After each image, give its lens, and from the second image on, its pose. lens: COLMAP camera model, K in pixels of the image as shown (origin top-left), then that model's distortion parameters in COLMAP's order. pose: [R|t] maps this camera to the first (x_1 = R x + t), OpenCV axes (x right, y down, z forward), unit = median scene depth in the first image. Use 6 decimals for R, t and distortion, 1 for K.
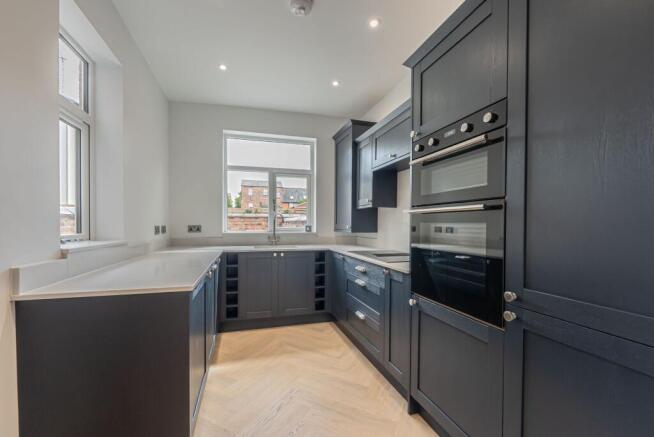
lens RADIAL K [[273.4, 0, 326.0], [0, 273.4, 225.4], [0, 0, 1]] dist [-0.000214, -0.000059]
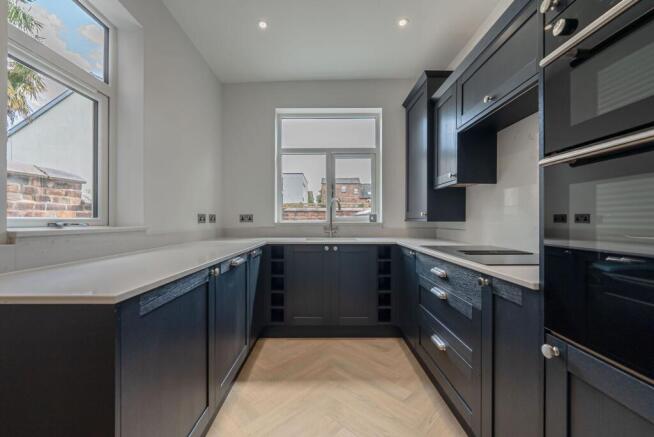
lens RADIAL K [[269.8, 0, 327.0], [0, 269.8, 218.5], [0, 0, 1]] dist [-0.000964, -0.000152]
pose [[0.960379, -0.006550, -0.278621, 0.038924], [0.003863, 0.999941, -0.010192, 0.026846], [0.278671, 0.008712, 0.960347, 0.232671]]
